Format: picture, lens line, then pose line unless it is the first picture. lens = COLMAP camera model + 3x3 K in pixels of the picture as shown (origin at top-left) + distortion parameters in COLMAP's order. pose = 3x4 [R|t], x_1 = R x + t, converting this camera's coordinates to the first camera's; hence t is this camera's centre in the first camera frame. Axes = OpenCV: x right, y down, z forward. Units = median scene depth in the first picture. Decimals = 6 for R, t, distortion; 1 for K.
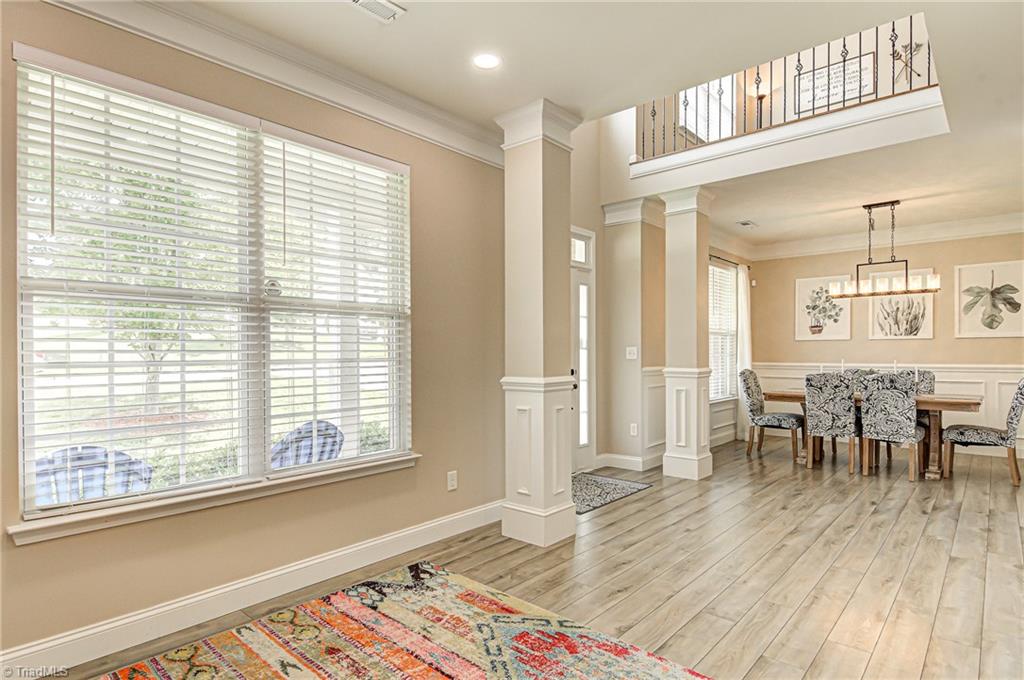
lens RADIAL K [[545.3, 0, 509.9], [0, 545.3, 351.5], [0, 0, 1]] dist [0.004286, -0.000127]
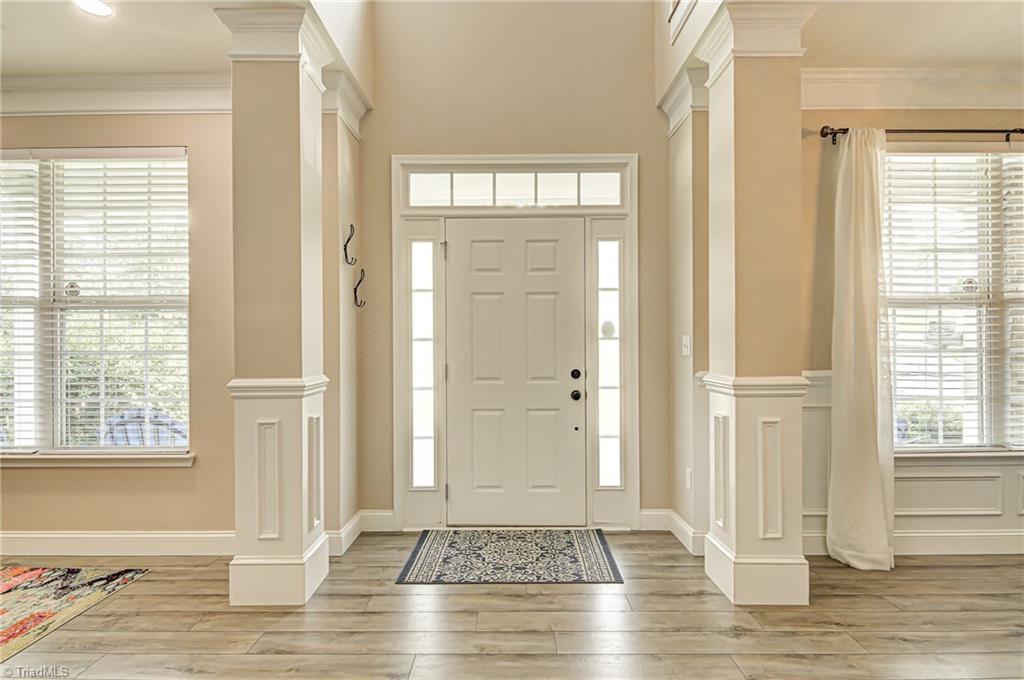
lens RADIAL K [[514.8, 0, 509.1], [0, 514.8, 350.6], [0, 0, 1]] dist [0.000400, -0.009710]
pose [[0.659377, -0.012449, -0.751709, 0.923848], [0.005288, 0.999915, -0.011921, 0.028969], [0.751794, 0.003886, 0.659387, 0.911849]]
